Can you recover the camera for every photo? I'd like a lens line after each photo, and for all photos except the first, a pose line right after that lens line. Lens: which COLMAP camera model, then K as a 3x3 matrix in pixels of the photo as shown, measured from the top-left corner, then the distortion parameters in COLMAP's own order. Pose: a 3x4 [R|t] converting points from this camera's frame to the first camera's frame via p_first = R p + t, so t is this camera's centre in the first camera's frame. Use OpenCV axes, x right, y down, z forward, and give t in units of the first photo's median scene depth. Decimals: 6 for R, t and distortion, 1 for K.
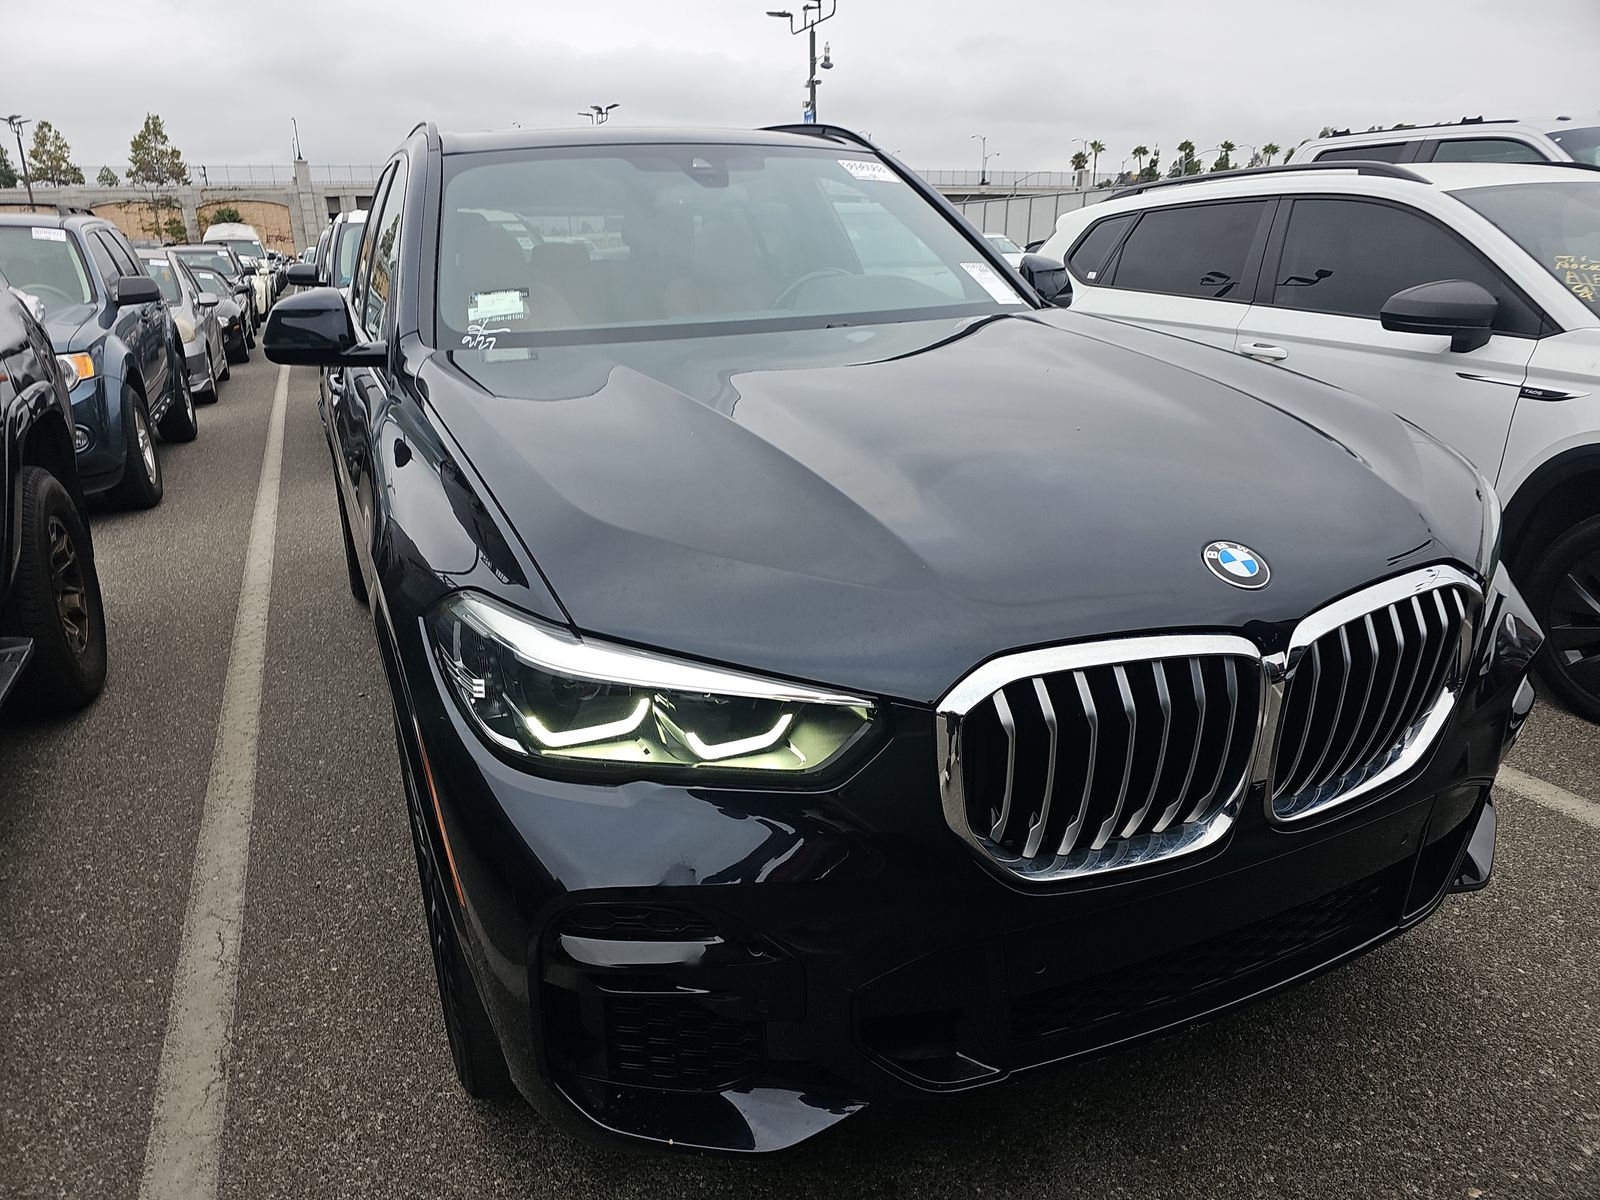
lens RADIAL K [[1056.7, 0, 794.2], [0, 1056.7, 610.2], [0, 0, 1]] dist [0.039645, -0.032870]
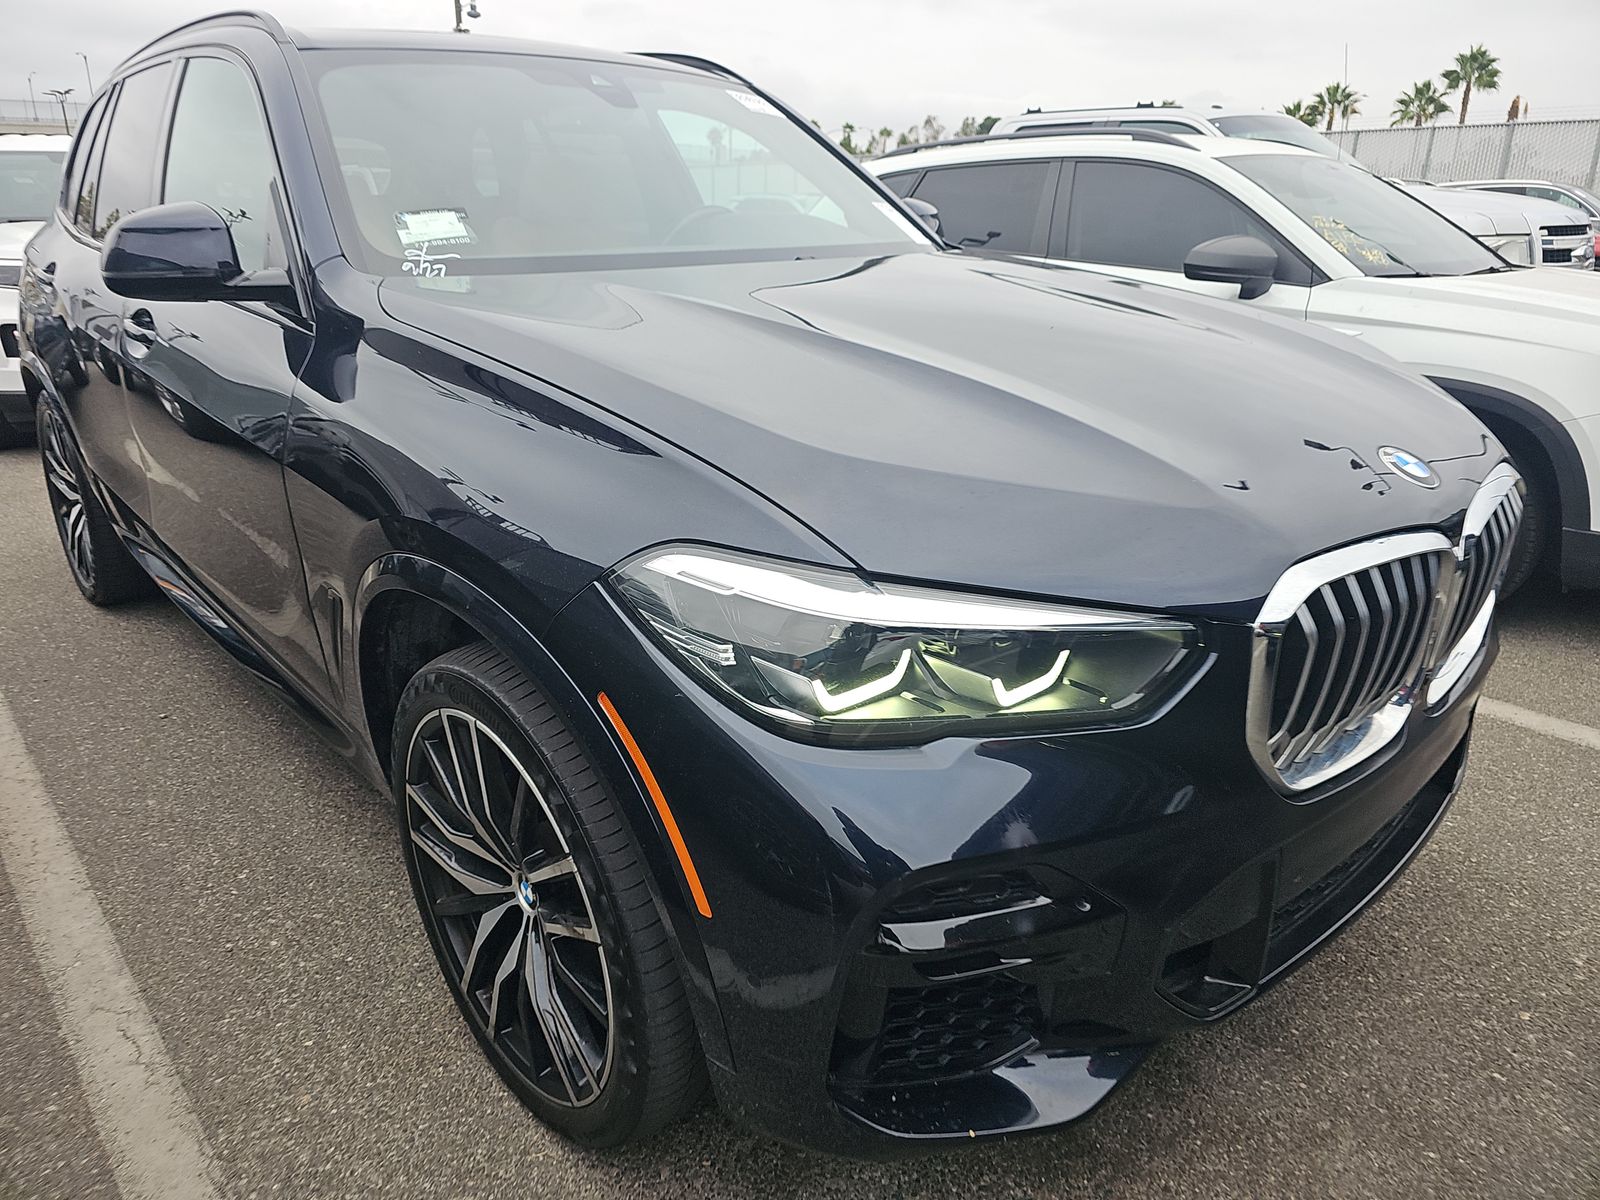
lens RADIAL K [[1056.7, 0, 800.7], [0, 1056.7, 585.2], [0, 0, 1]] dist [0.039645, -0.032870]
pose [[0.947757, -0.080059, 0.308784, -0.281285], [0.078258, 0.996766, 0.018235, 0.004415], [-0.309246, 0.006883, 0.950957, 0.104397]]
